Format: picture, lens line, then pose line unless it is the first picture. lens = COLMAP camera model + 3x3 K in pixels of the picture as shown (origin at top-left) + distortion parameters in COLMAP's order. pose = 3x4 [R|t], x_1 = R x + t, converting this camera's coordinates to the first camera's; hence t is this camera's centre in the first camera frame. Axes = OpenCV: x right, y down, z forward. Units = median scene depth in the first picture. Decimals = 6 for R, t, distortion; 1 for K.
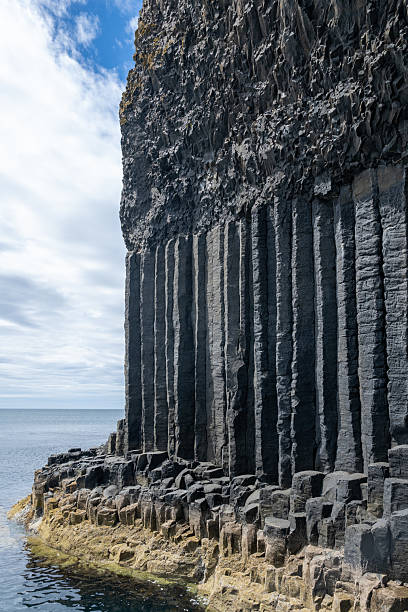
lens RADIAL K [[479.7, 0, 233.9], [0, 479.7, 345.0], [0, 0, 1]] dist [-0.004668, -0.004994]
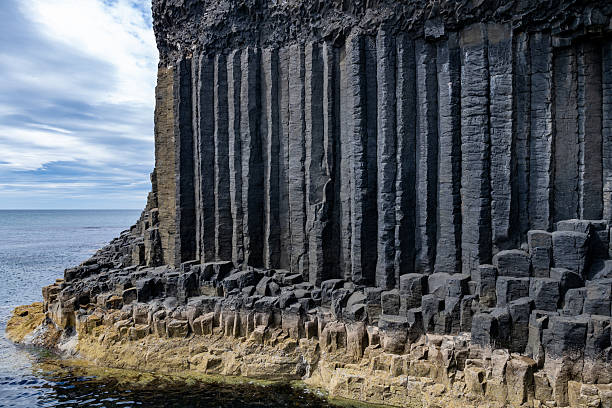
lens RADIAL K [[472.5, 0, 303.8], [0, 472.5, 182.3], [0, 0, 1]] dist [-0.004298, -0.003001]
pose [[0.933333, 0.003939, 0.358990, -0.447910], [-0.036086, 0.995905, 0.082893, -0.043420], [-0.357193, -0.090321, 0.929653, 0.023697]]
